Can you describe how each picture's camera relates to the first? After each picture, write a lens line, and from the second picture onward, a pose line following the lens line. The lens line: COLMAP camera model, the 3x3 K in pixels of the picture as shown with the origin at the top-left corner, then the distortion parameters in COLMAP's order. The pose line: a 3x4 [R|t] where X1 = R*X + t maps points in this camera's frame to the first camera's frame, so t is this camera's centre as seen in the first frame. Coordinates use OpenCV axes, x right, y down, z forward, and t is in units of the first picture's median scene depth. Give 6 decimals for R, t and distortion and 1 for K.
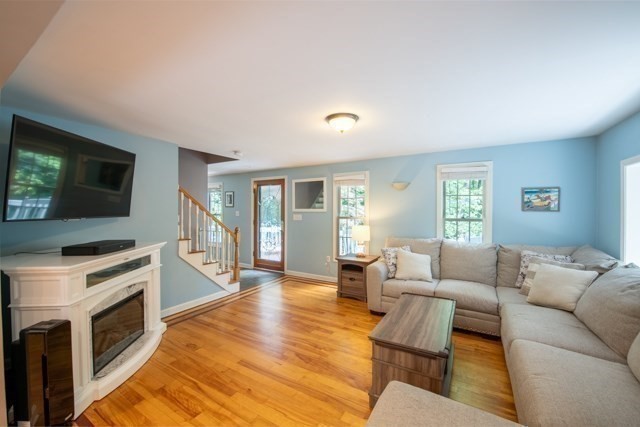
lens RADIAL K [[258.8, 0, 323.5], [0, 258.8, 209.7], [0, 0, 1]] dist [-0.009424, -0.000129]
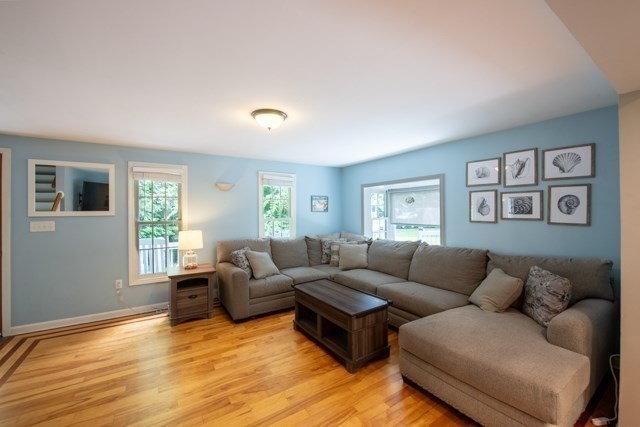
lens RADIAL K [[258.8, 0, 323.5], [0, 258.8, 209.7], [0, 0, 1]] dist [-0.009424, -0.000129]
pose [[0.446478, -0.000193, 0.894795, -0.444653], [0.007794, 0.999963, -0.003674, -0.000326], [-0.894761, 0.008615, 0.446463, 0.266590]]
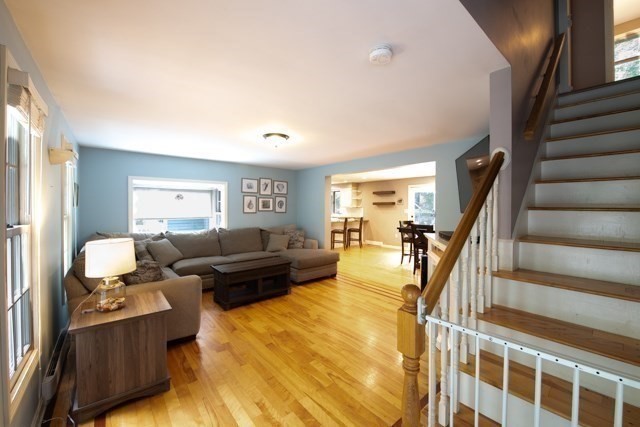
lens RADIAL K [[258.8, 0, 323.5], [0, 258.8, 209.7], [0, 0, 1]] dist [-0.009424, -0.000129]
pose [[-0.943641, -0.009439, 0.330836, -0.381676], [-0.005451, 0.999901, 0.012981, -0.000337], [-0.330926, 0.010446, -0.943599, 1.424996]]
